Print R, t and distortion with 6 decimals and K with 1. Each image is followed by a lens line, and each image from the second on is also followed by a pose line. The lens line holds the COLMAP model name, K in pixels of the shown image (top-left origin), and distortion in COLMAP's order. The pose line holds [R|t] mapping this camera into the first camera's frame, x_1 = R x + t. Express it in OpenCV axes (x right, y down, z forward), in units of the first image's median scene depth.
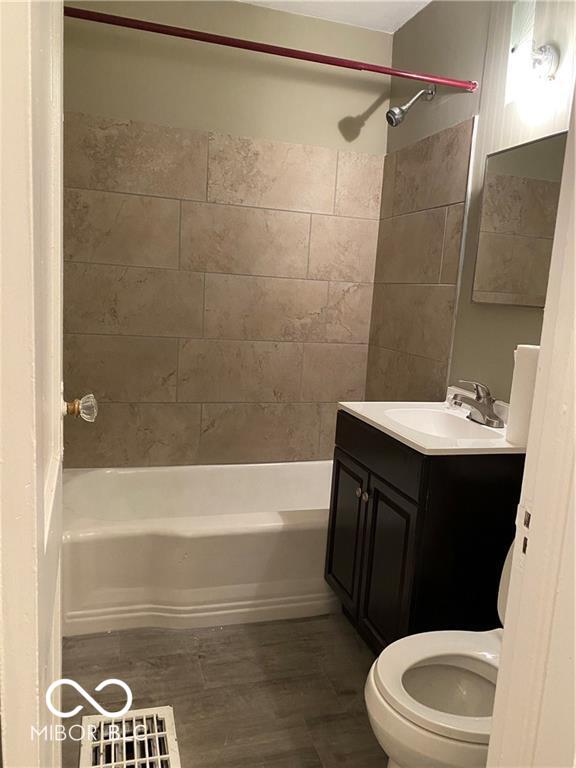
lens RADIAL K [[586.3, 0, 290.7], [0, 586.3, 385.5], [0, 0, 1]] dist [0.044365, -0.057400]
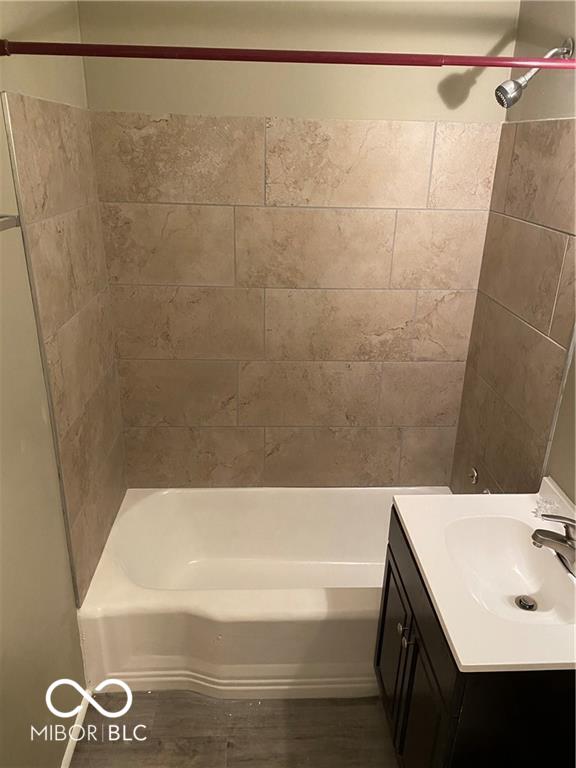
lens RADIAL K [[586.3, 0, 286.2], [0, 586.3, 386.3], [0, 0, 1]] dist [0.044365, -0.057400]
pose [[0.967828, 0.061473, -0.243987, 0.103257], [-0.004565, 0.973826, 0.227251, -0.249701], [0.251570, -0.218826, 0.942777, 0.168379]]
